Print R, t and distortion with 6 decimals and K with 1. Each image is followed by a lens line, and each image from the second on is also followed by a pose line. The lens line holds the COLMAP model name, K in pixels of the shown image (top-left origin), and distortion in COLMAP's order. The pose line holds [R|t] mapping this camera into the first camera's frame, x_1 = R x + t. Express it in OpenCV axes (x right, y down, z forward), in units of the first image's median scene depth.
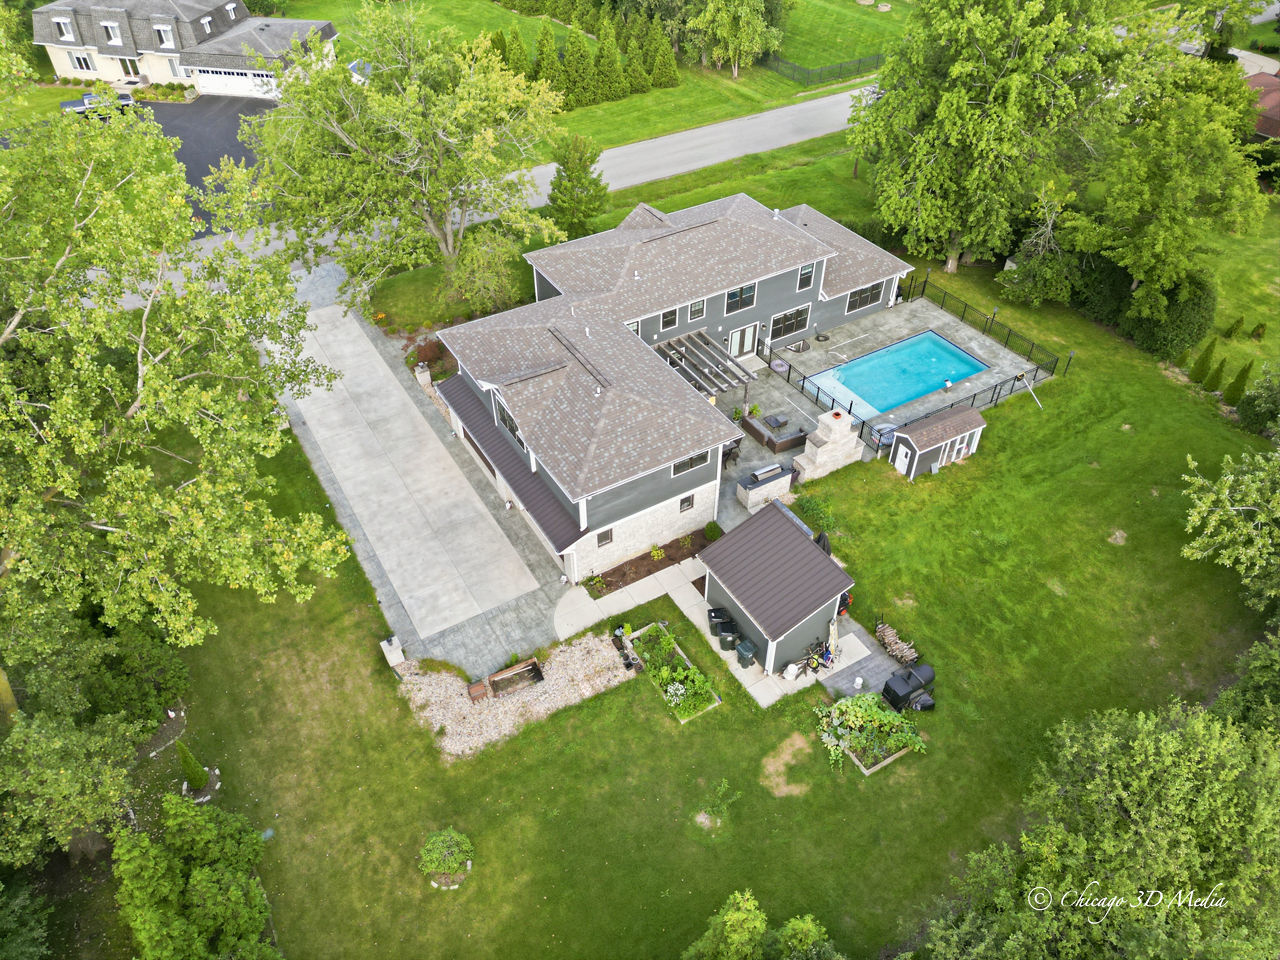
lens RADIAL K [[902.4, 0, 640.0], [0, 902.4, 480.0], [0, 0, 1]] dist [0.034691, -0.004696]
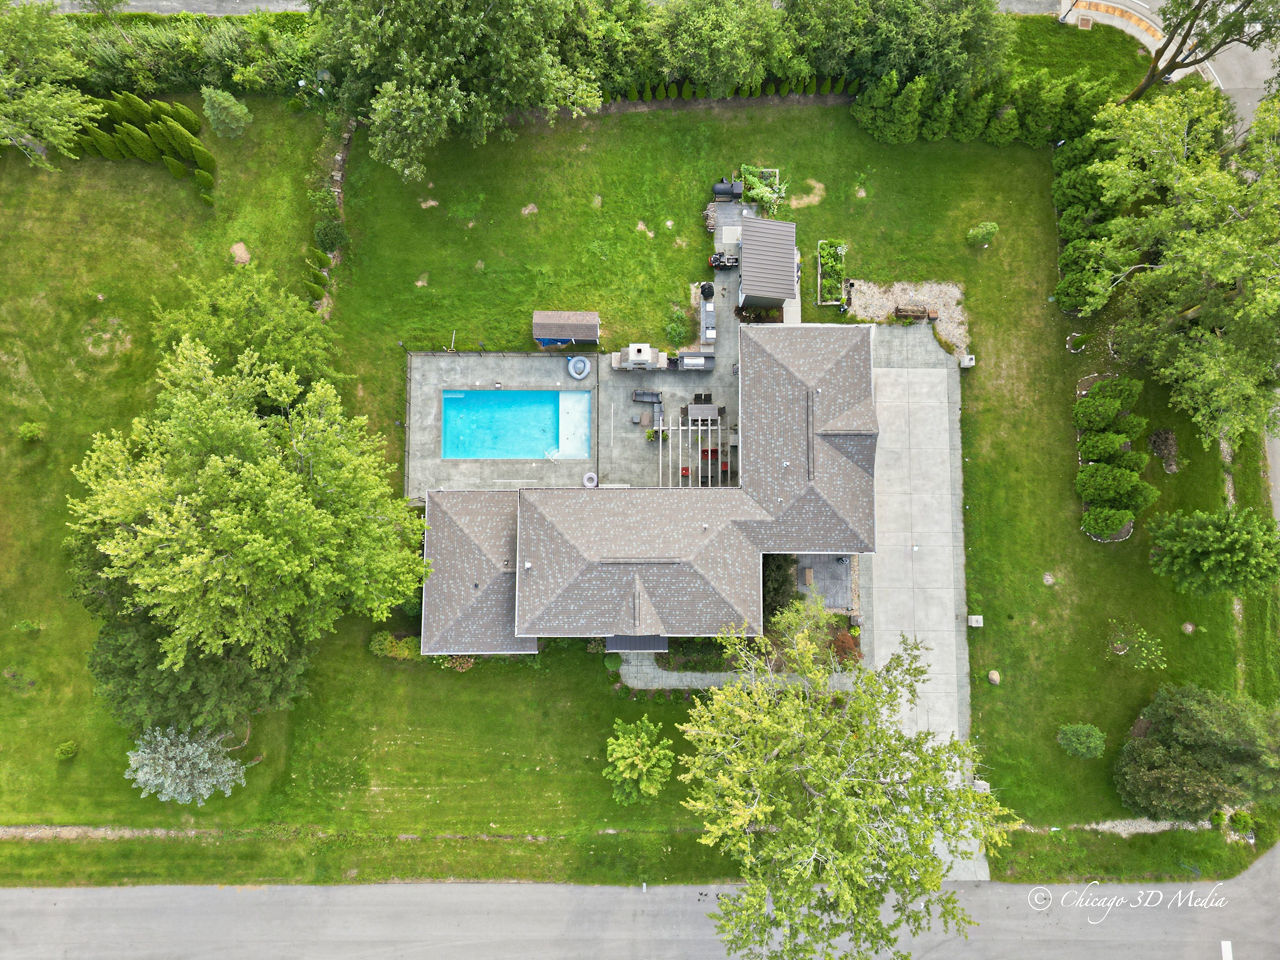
lens RADIAL K [[902.4, 0, 640.0], [0, 902.4, 480.0], [0, 0, 1]] dist [0.034691, -0.004696]
pose [[-0.856857, -0.512847, 0.052753, 0.045038], [0.341517, -0.487975, 0.803273, -1.311815], [-0.386214, 0.706306, 0.593271, 0.331192]]
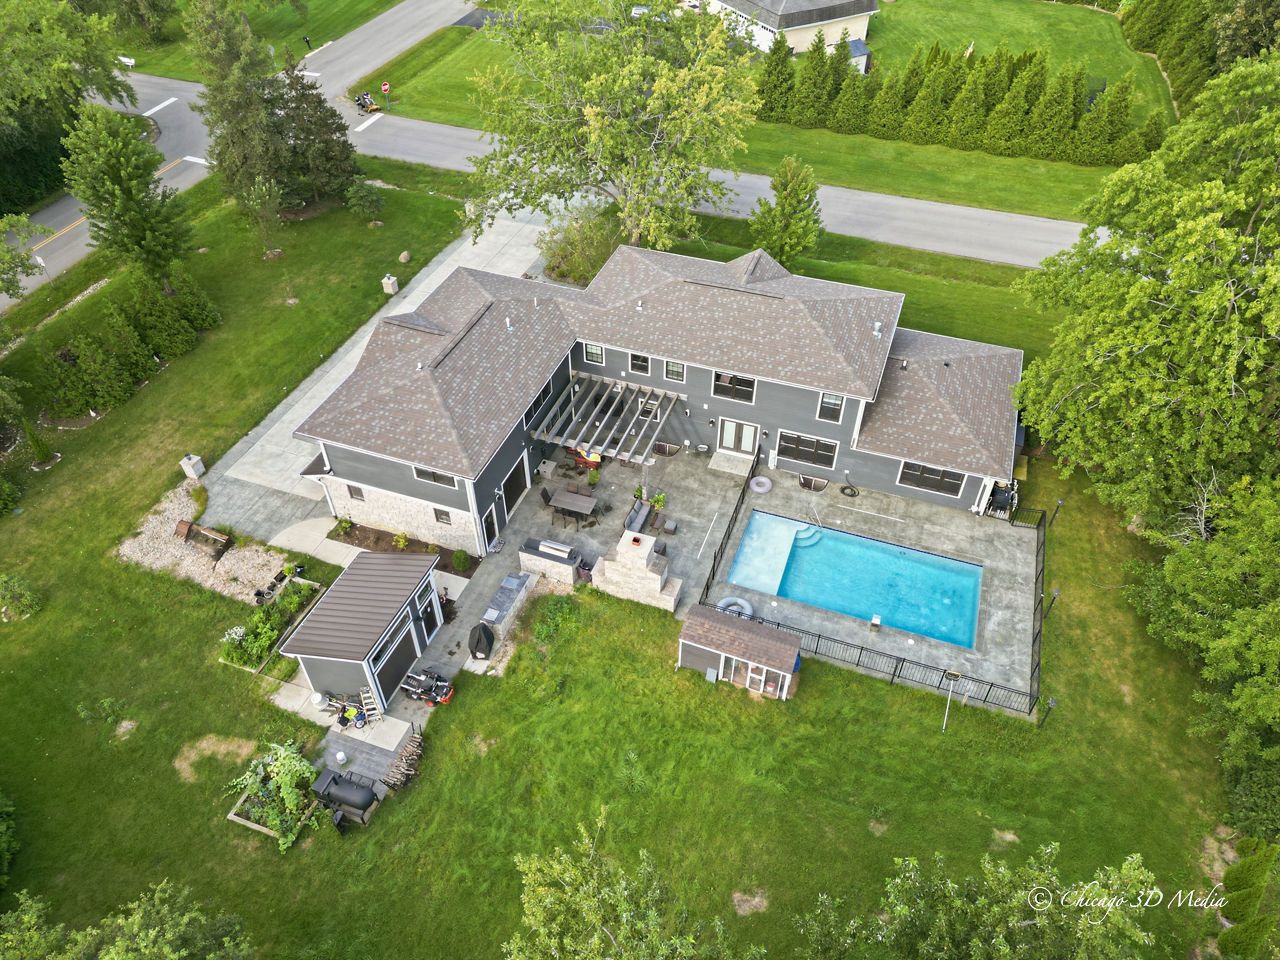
lens RADIAL K [[902.4, 0, 640.0], [0, 902.4, 480.0], [0, 0, 1]] dist [0.034691, -0.004696]
pose [[0.633071, 0.533954, -0.560459, 0.676896], [-0.518374, 0.830134, 0.205343, -0.300920], [0.574899, 0.160531, 0.802322, 0.332264]]
